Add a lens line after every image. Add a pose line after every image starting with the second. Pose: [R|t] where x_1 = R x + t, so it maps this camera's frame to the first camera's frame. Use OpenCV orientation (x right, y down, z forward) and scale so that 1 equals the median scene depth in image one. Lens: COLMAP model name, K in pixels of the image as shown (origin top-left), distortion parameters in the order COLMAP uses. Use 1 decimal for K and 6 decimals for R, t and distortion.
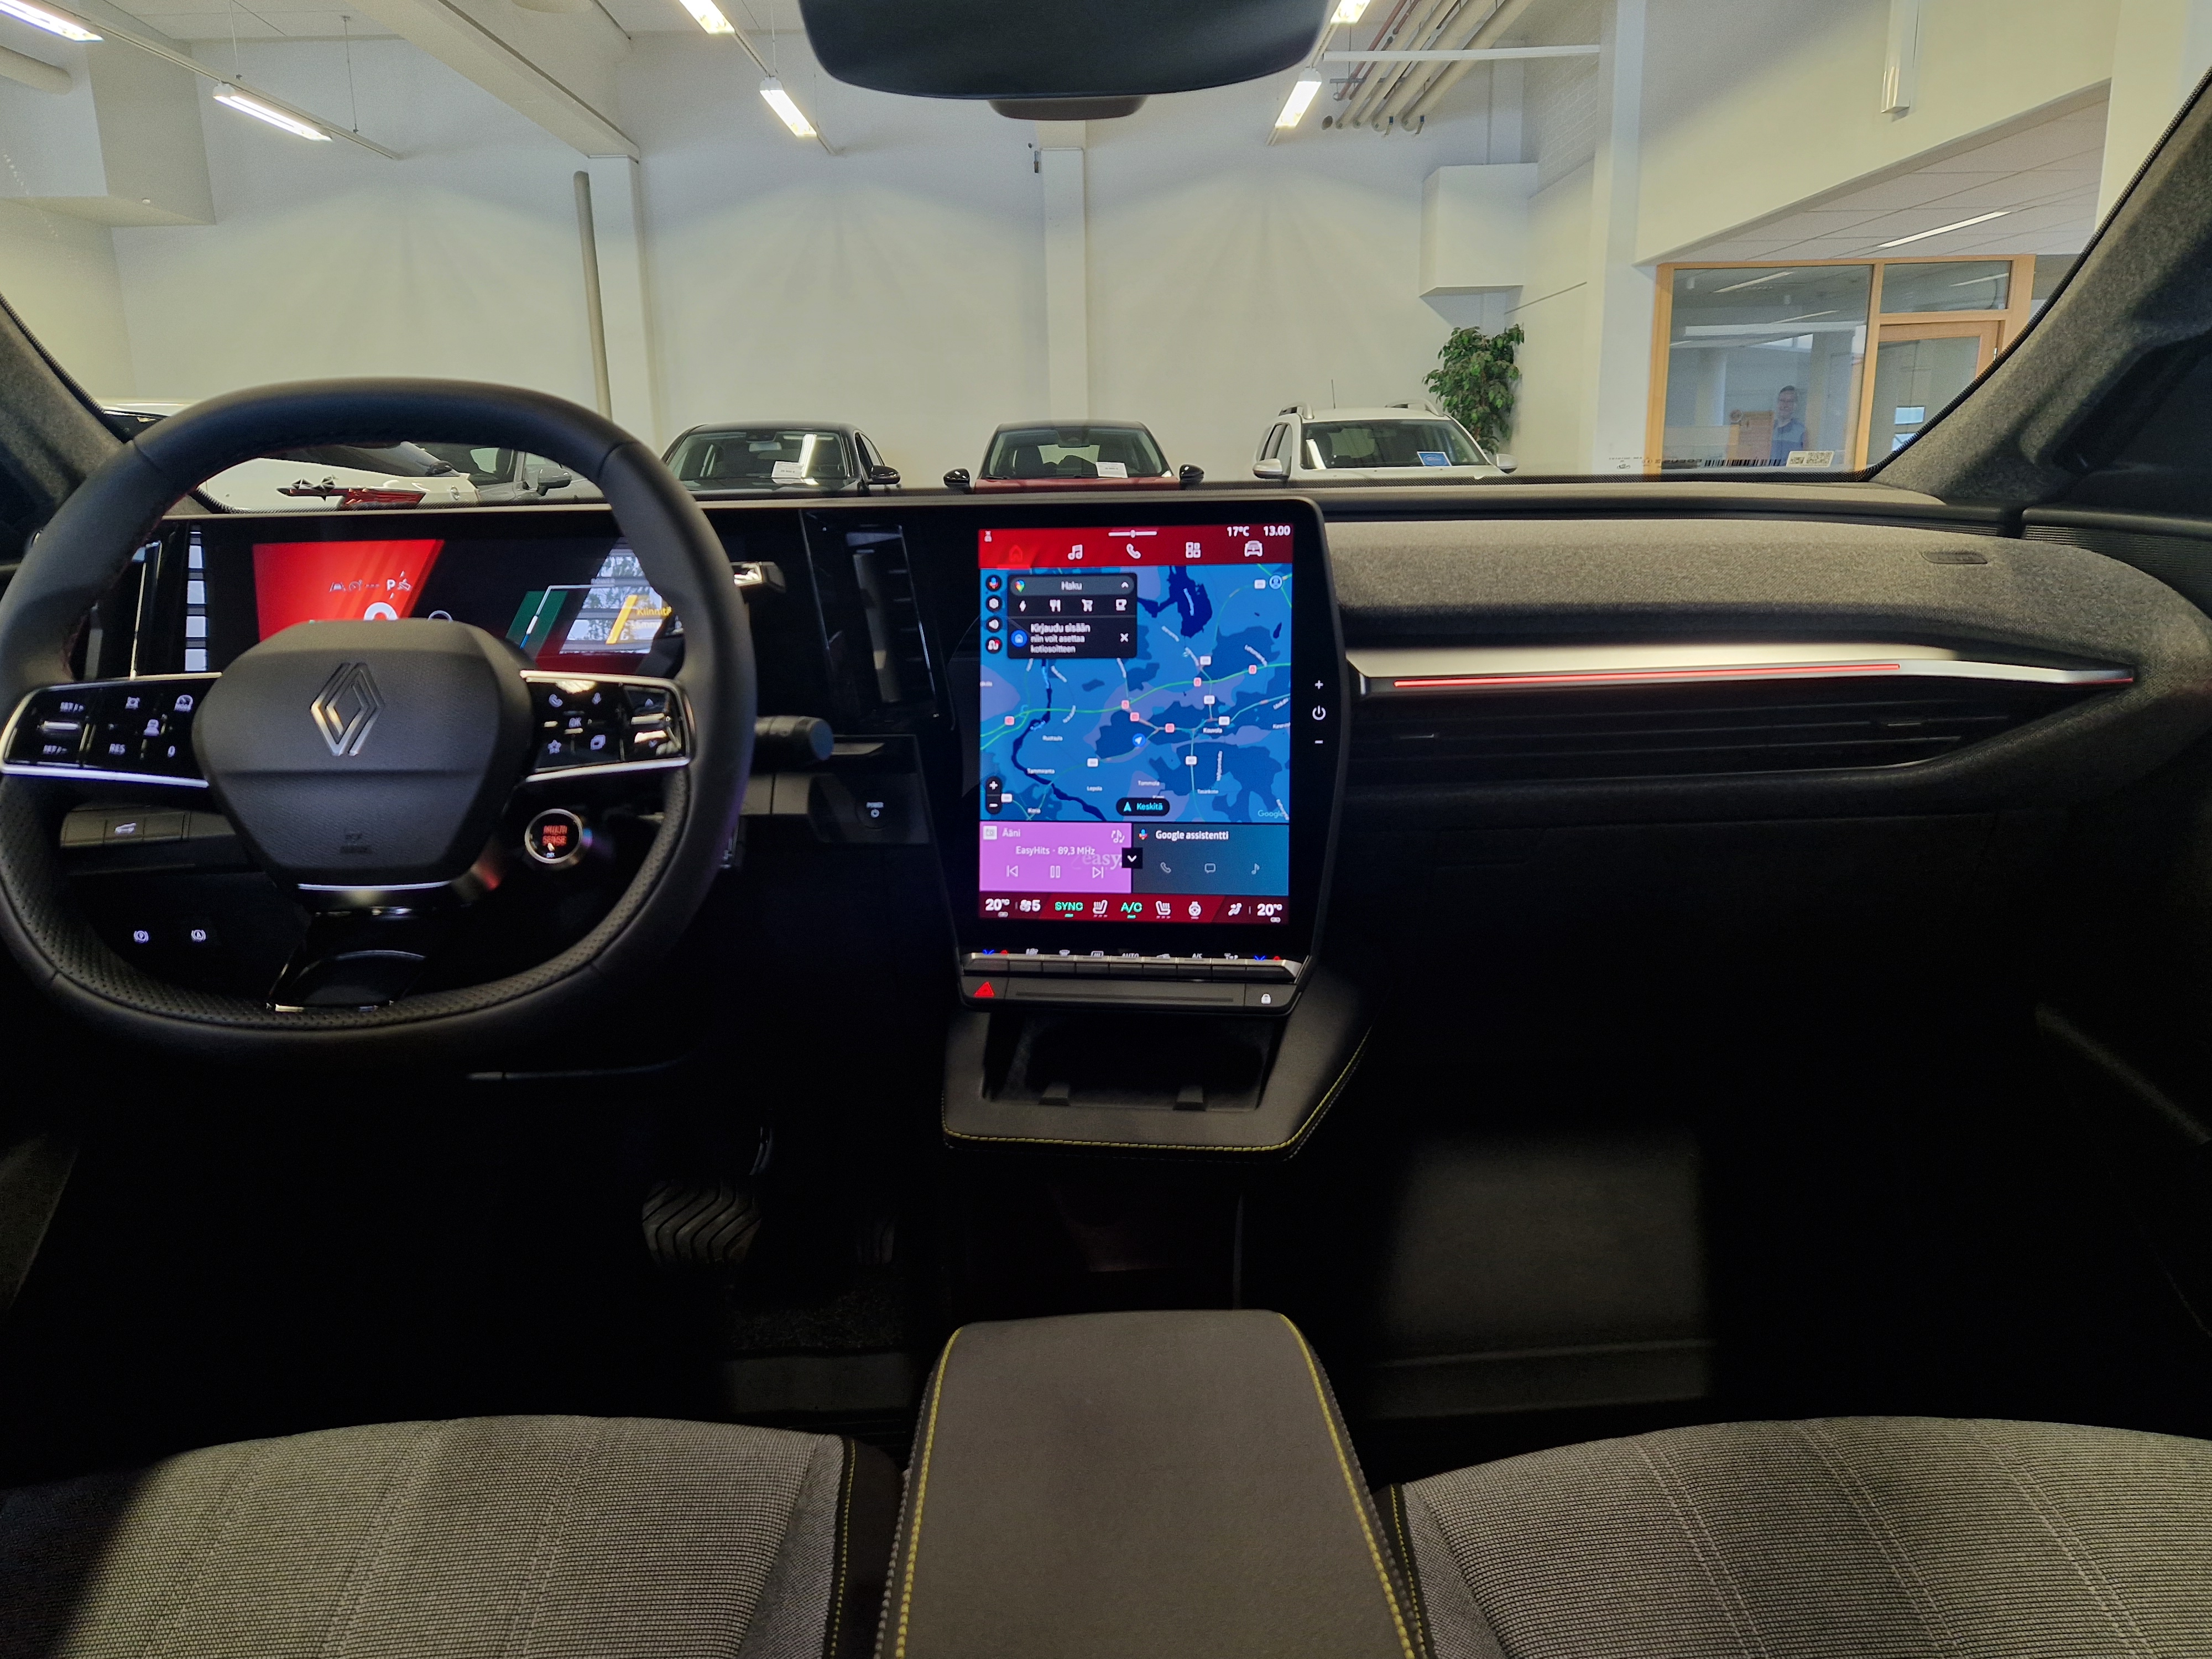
lens RADIAL K [[1507.3, 0, 1098.2], [0, 1507.3, 844.3], [0, 0, 1]] dist [0.086120, -0.074165]
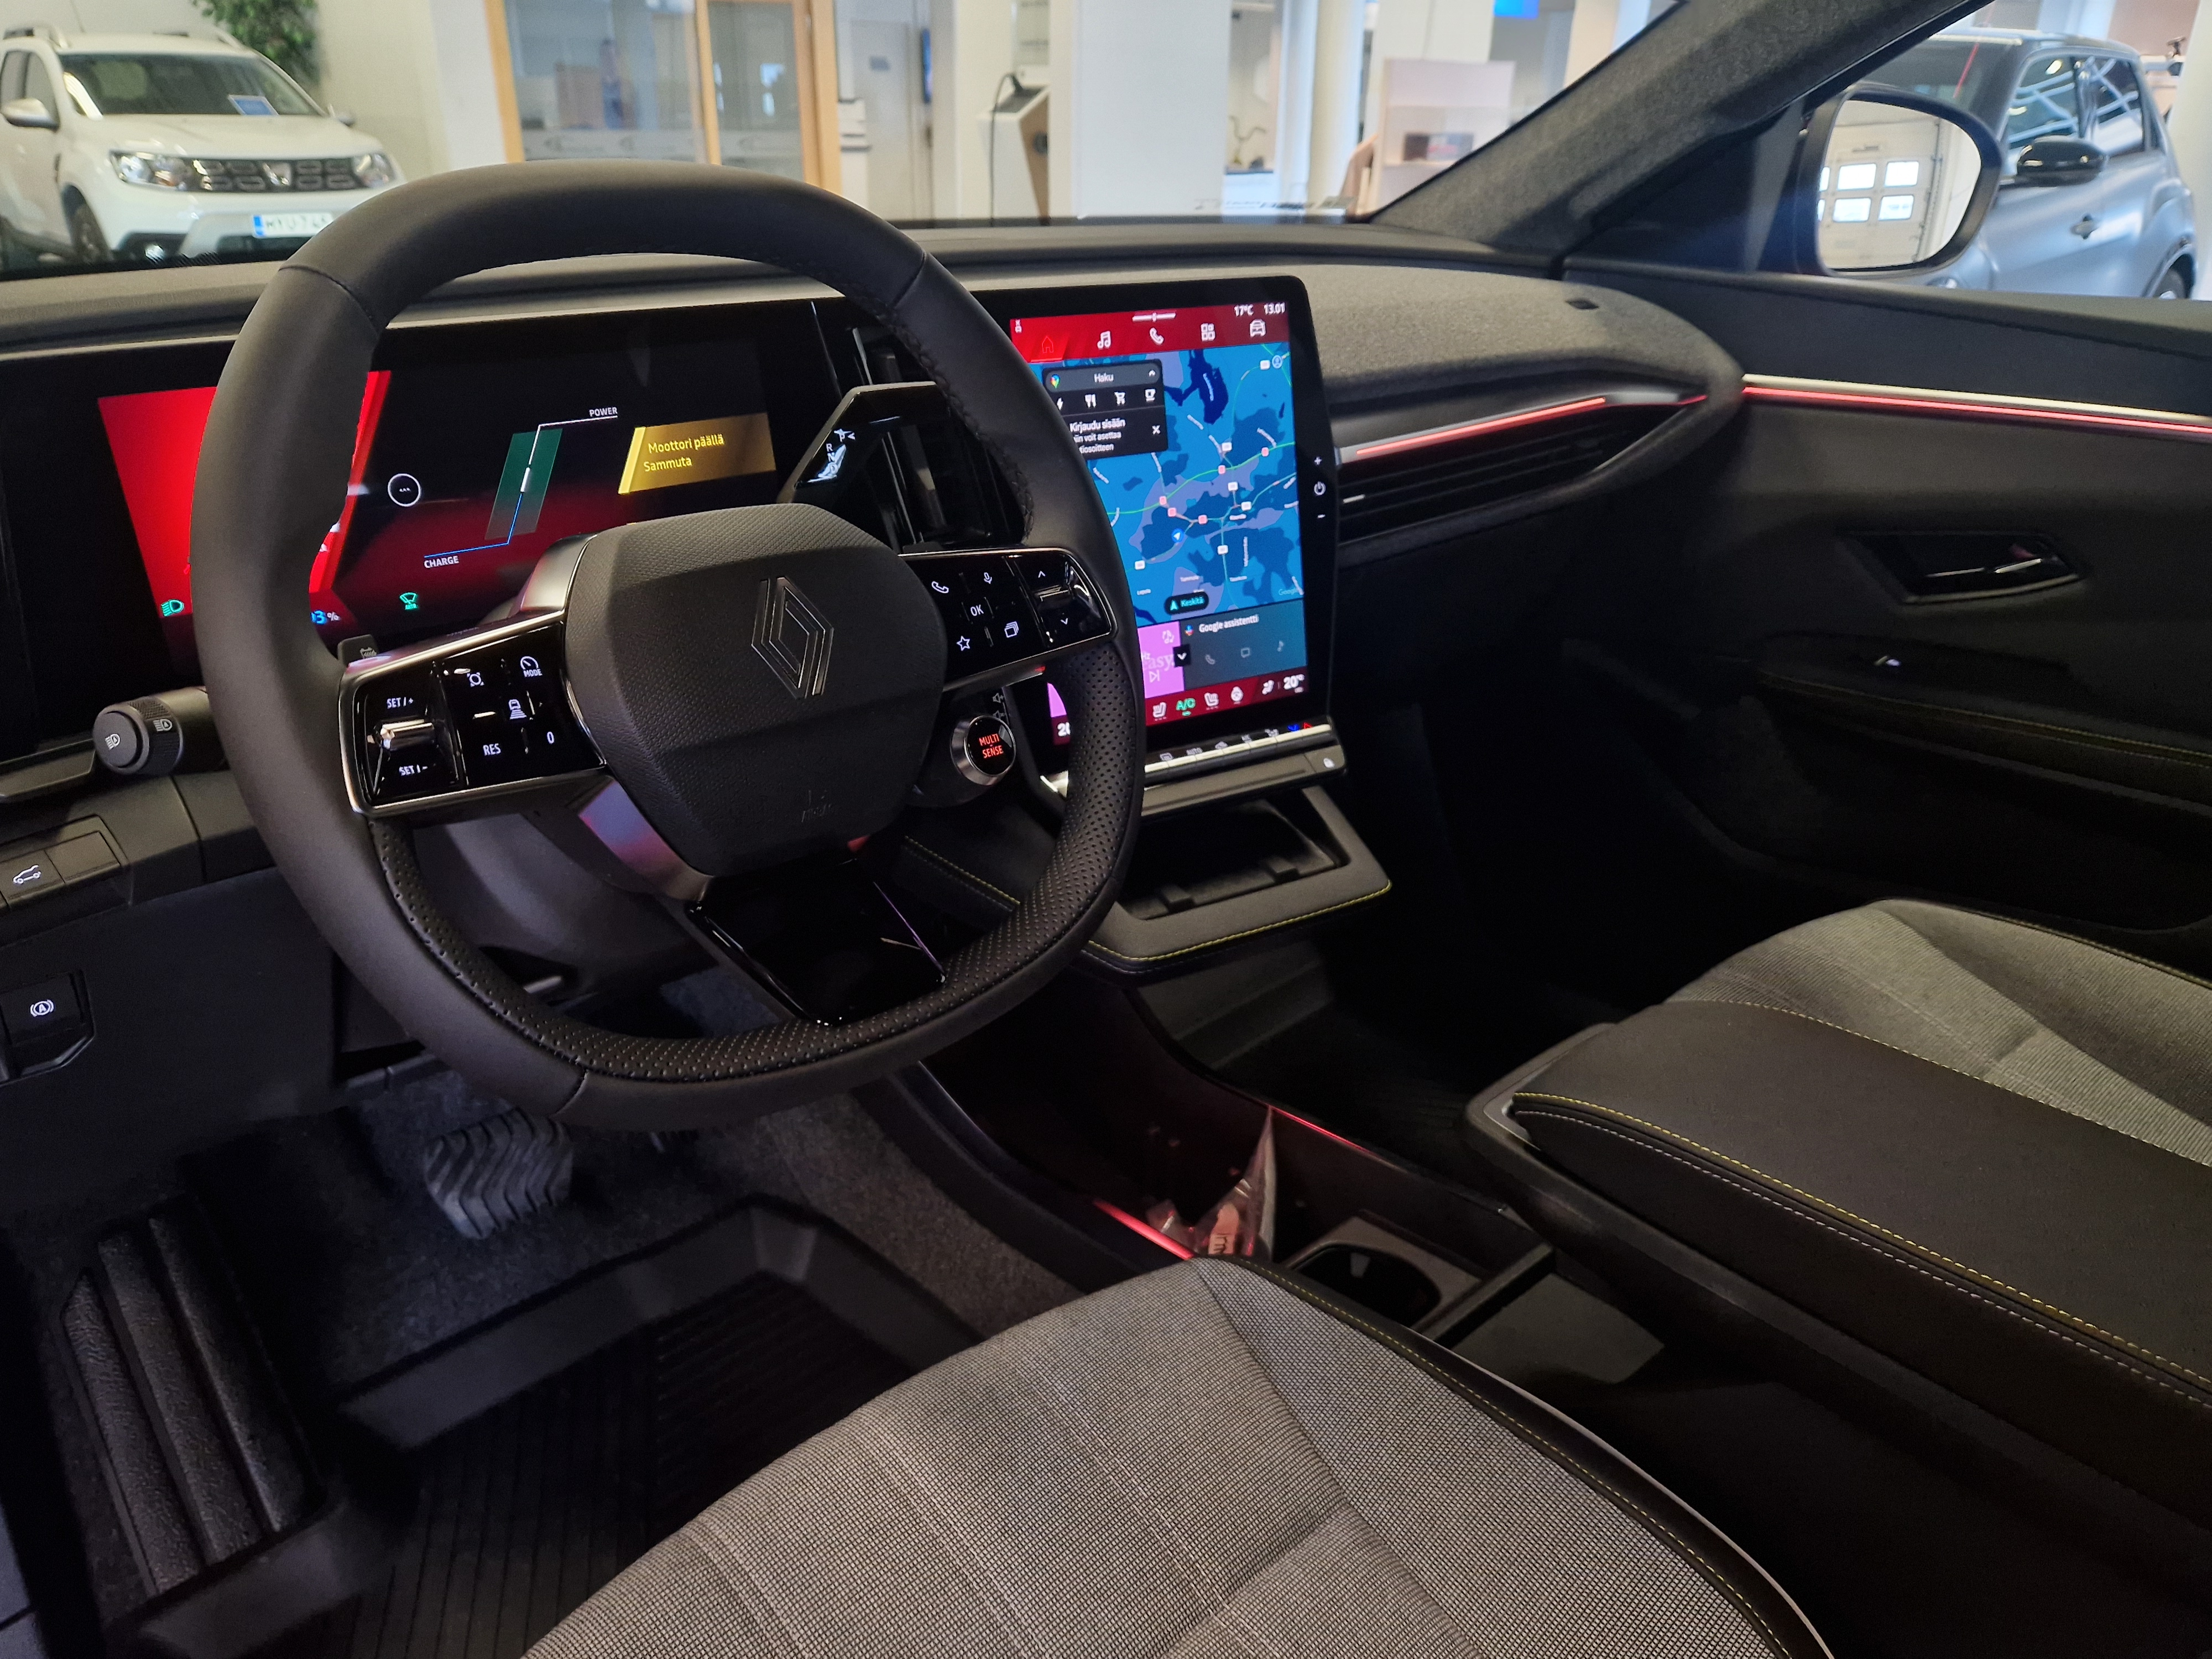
lens RADIAL K [[1557.9, 0, 1062.9], [0, 1557.9, 855.4], [0, 0, 1]] dist [0.071034, -0.063874]
pose [[0.770384, -0.246666, 0.587933, -0.685119], [0.129238, 0.963402, 0.234849, -0.117556], [-0.624345, -0.104940, 0.774068, 0.231905]]
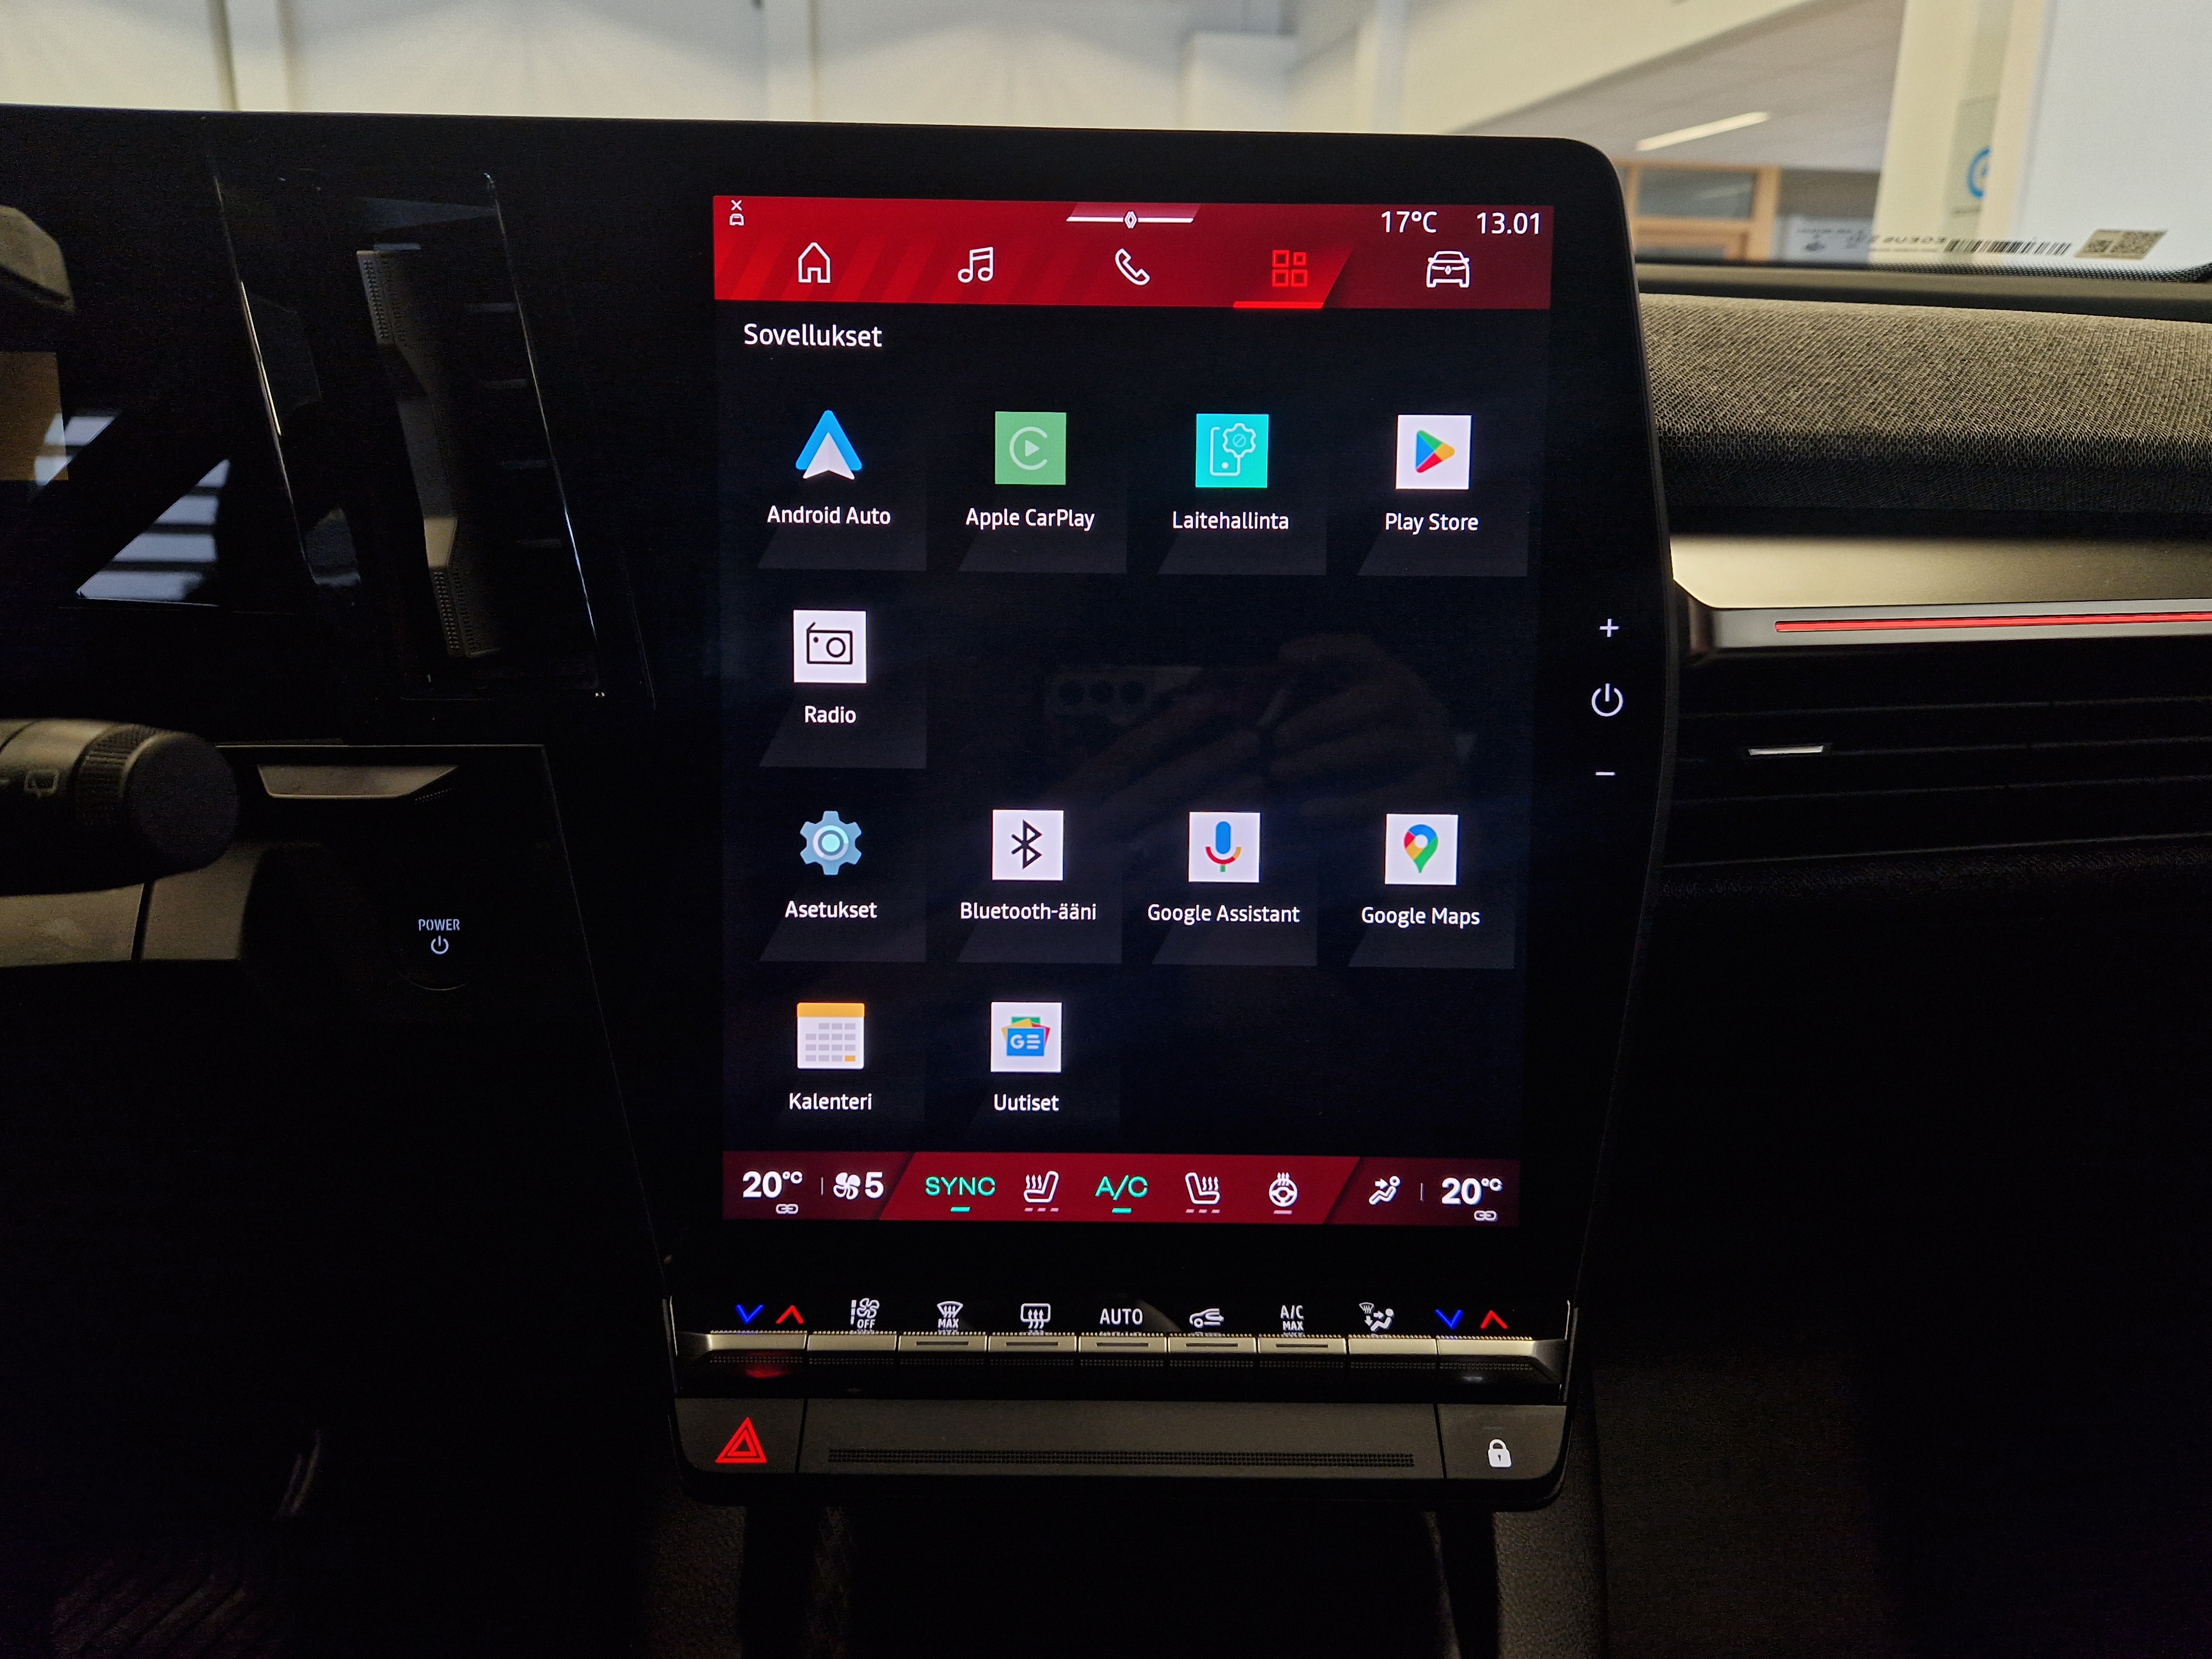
lens RADIAL K [[1536.9, 0, 1087.4], [0, 1536.9, 810.4], [0, 0, 1]] dist [0.066921, -0.058710]
pose [[0.986625, -0.008587, 0.162779, -0.051812], [0.001848, 0.999137, 0.041504, -0.073644], [-0.162995, -0.040648, 0.985789, 0.611128]]
